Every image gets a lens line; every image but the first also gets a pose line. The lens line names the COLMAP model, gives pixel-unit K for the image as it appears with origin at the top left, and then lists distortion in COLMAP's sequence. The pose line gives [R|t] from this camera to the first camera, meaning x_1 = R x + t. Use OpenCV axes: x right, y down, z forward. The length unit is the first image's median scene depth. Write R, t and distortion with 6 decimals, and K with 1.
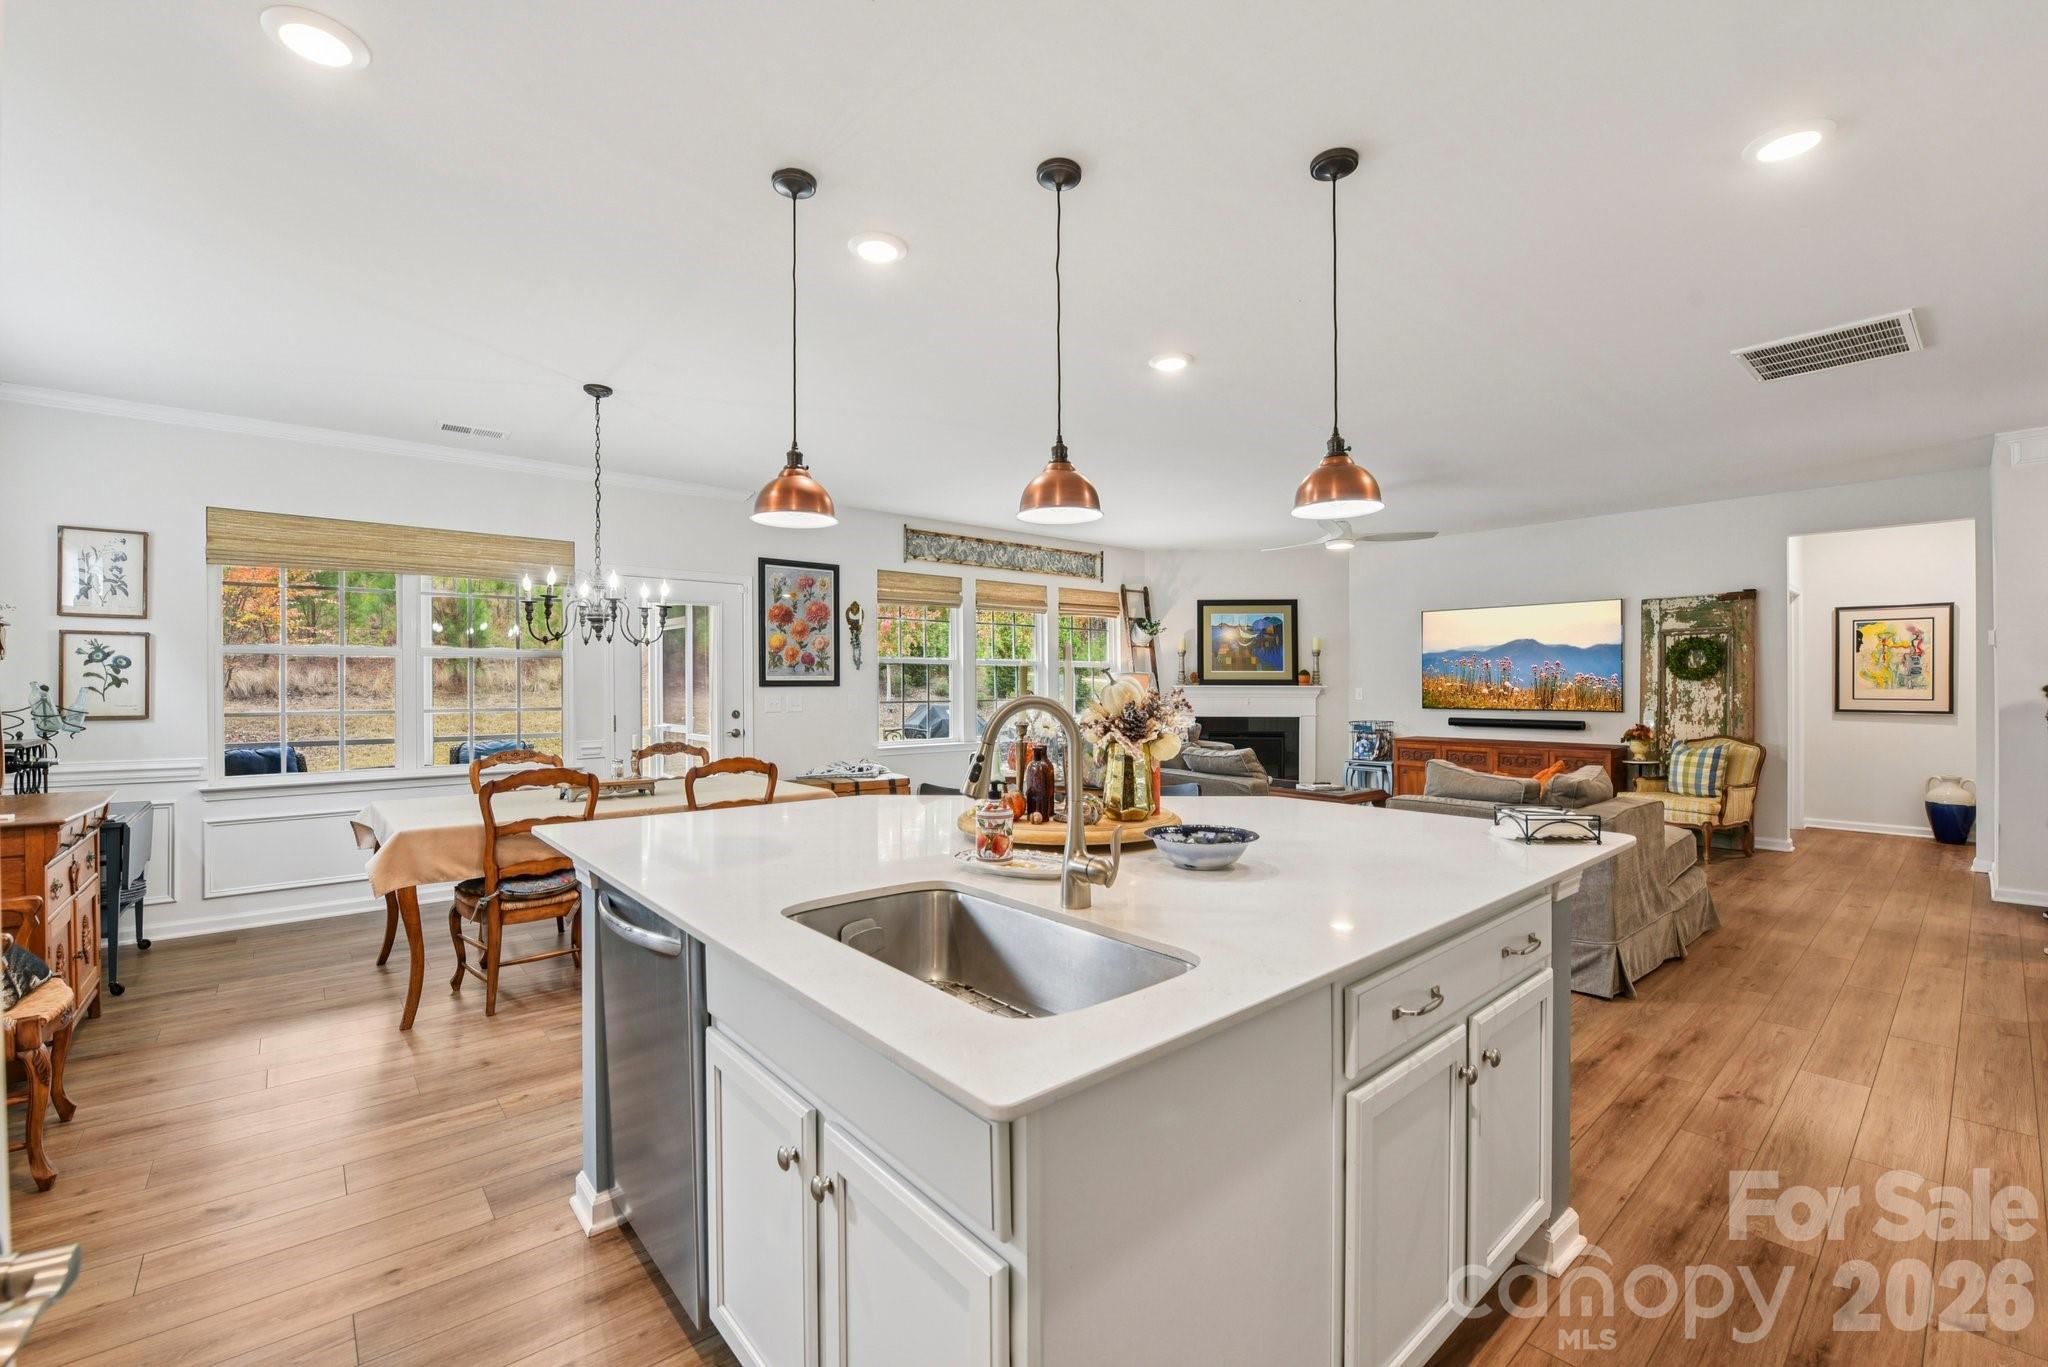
lens RADIAL K [[849.3, 0, 1031.0], [0, 849.3, 689.9], [0, 0, 1]] dist [-0.019081, -0.000336]
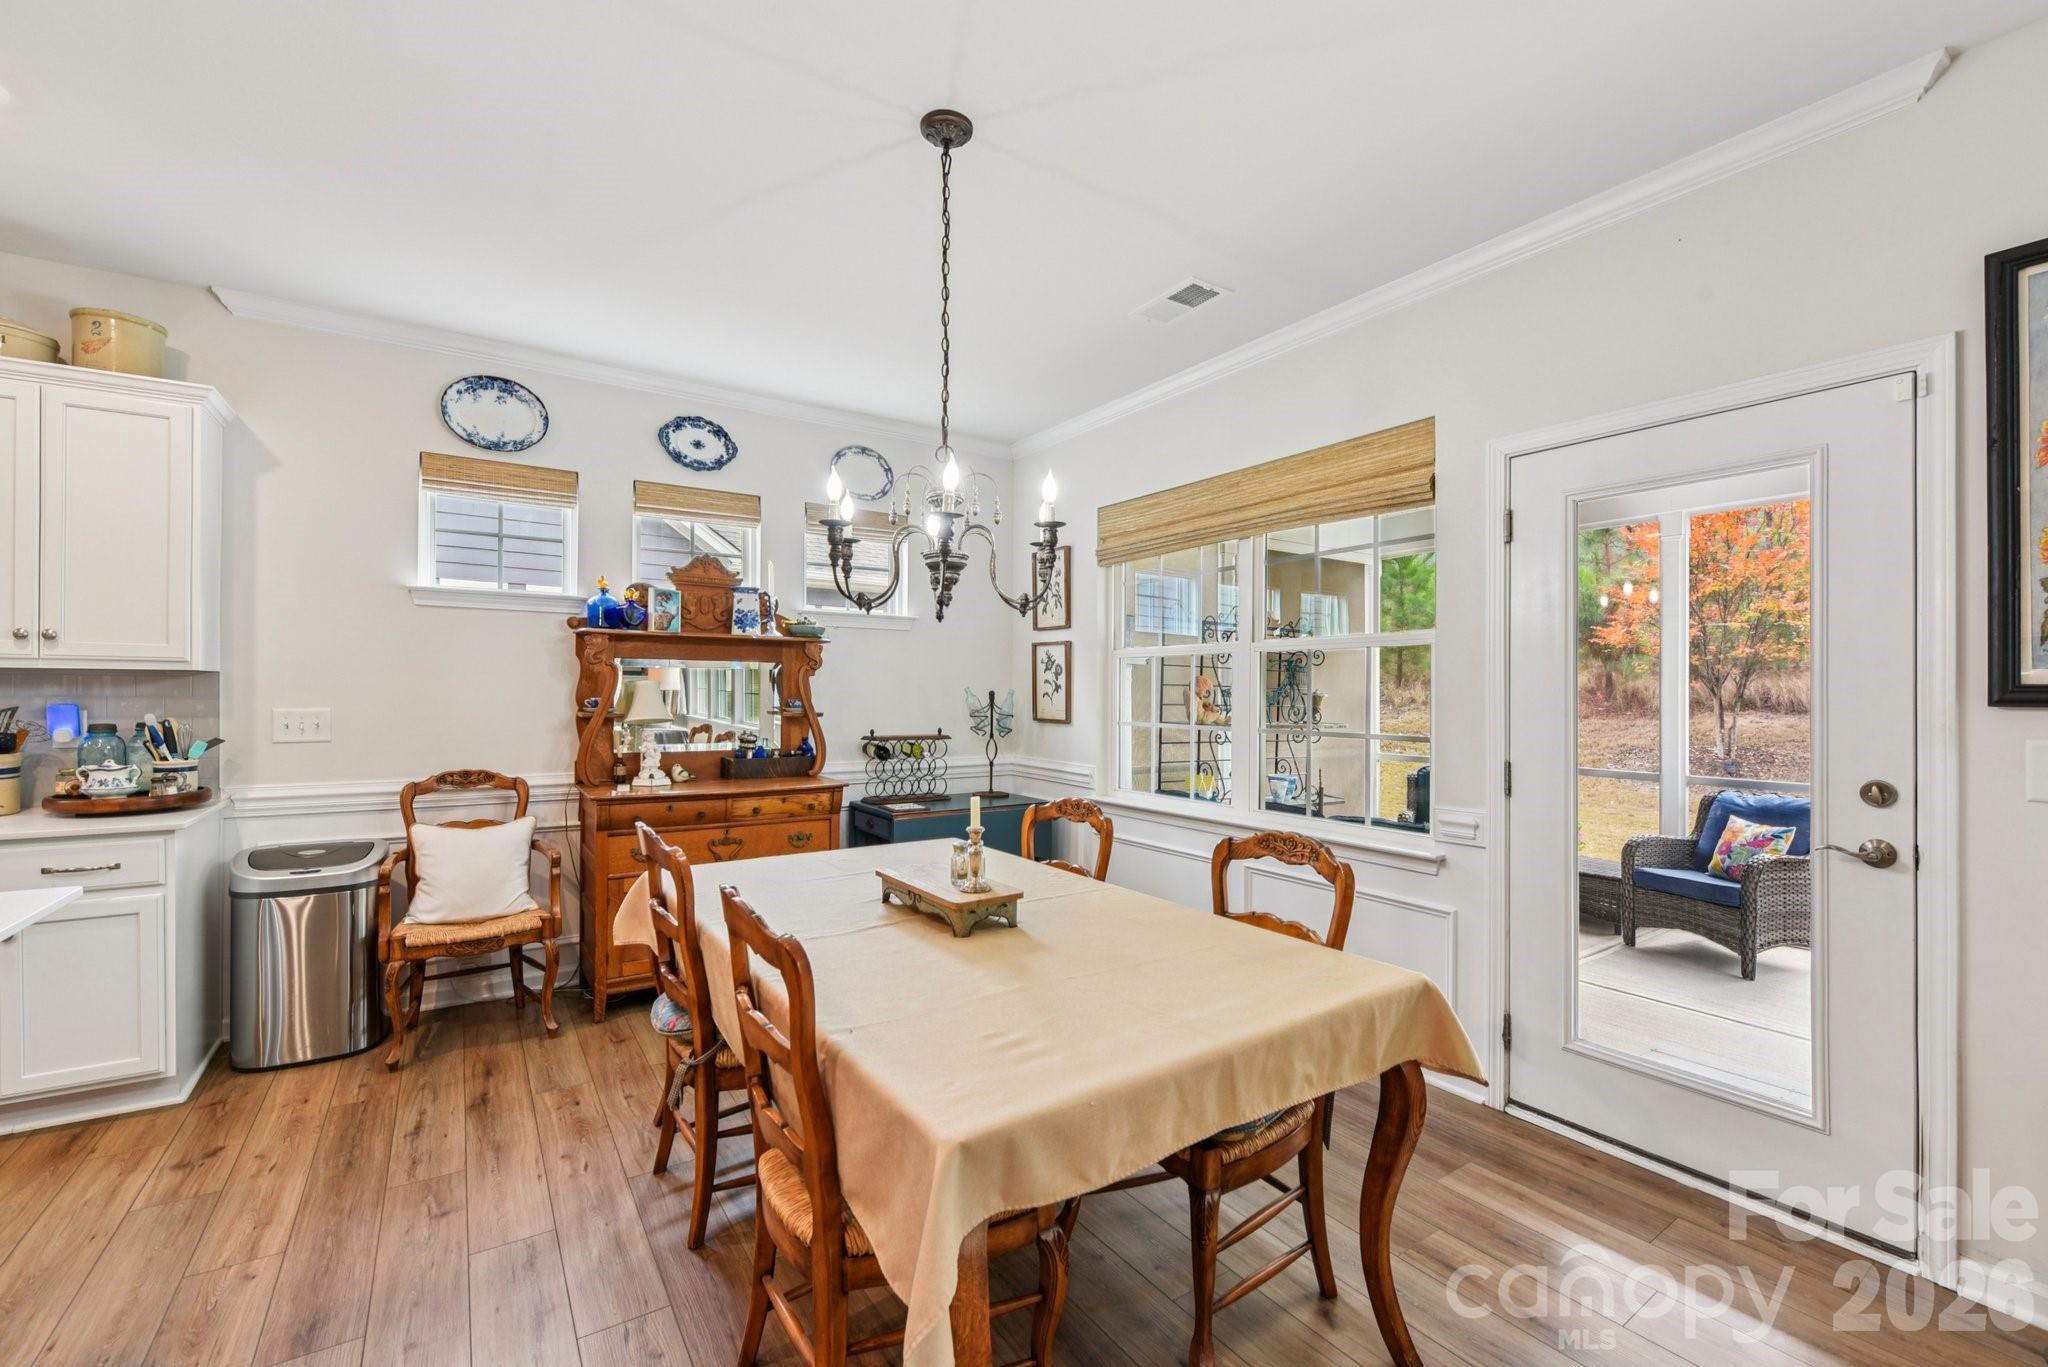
lens RADIAL K [[849.3, 0, 1031.0], [0, 849.3, 689.9], [0, 0, 1]] dist [-0.019081, -0.000336]
pose [[-0.115786, -0.000605, -0.993274, 0.001505], [-0.013917, 0.999903, 0.001013, -0.007829], [0.993177, 0.013941, -0.115783, 1.075498]]
